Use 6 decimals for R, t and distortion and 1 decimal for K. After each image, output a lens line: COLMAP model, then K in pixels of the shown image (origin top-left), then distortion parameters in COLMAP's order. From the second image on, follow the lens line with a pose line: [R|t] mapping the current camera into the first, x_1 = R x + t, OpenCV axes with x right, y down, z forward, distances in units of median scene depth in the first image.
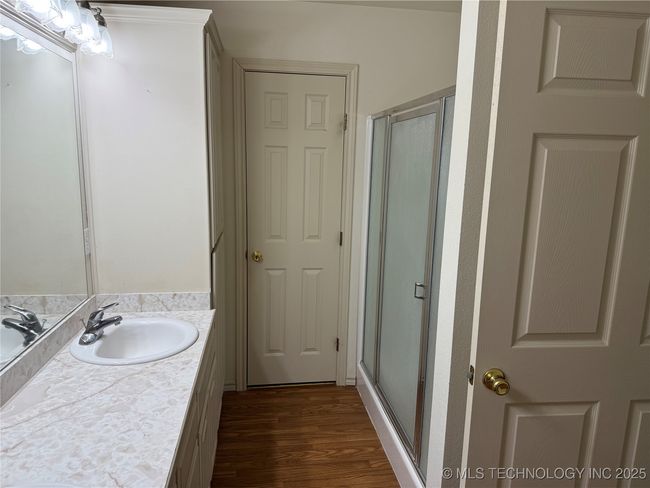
lens RADIAL K [[451.3, 0, 325.0], [0, 451.3, 244.0], [0, 0, 1]] dist [0.096913, 0.000020]
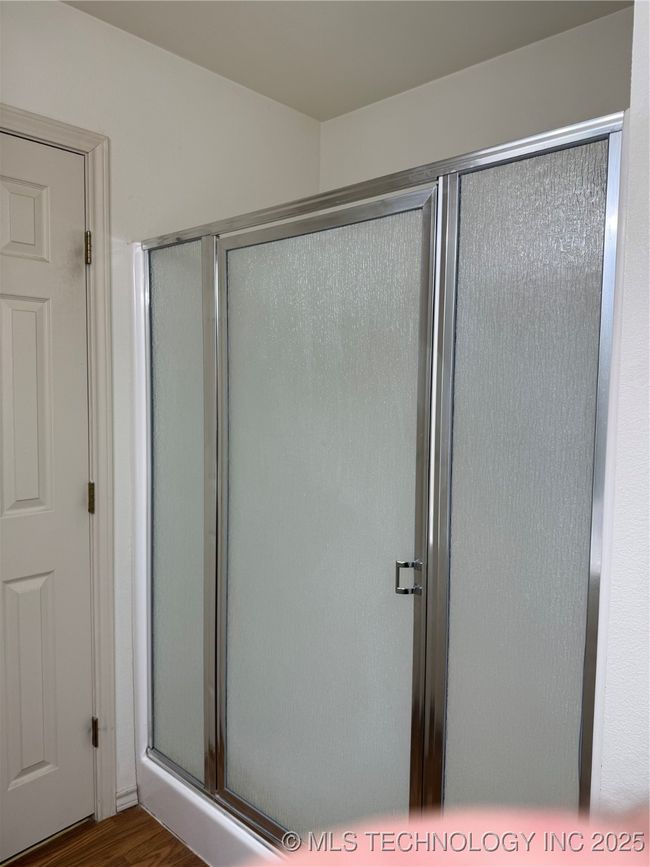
lens RADIAL K [[610.0, 0, 325.0], [0, 610.0, 433.5], [0, 0, 1]] dist [-0.003092, -0.003236]
pose [[0.766066, -0.063001, 0.639667, -0.182133], [0.122796, 0.991200, -0.049436, -0.017704], [-0.630923, 0.116420, 0.767061, 0.384037]]
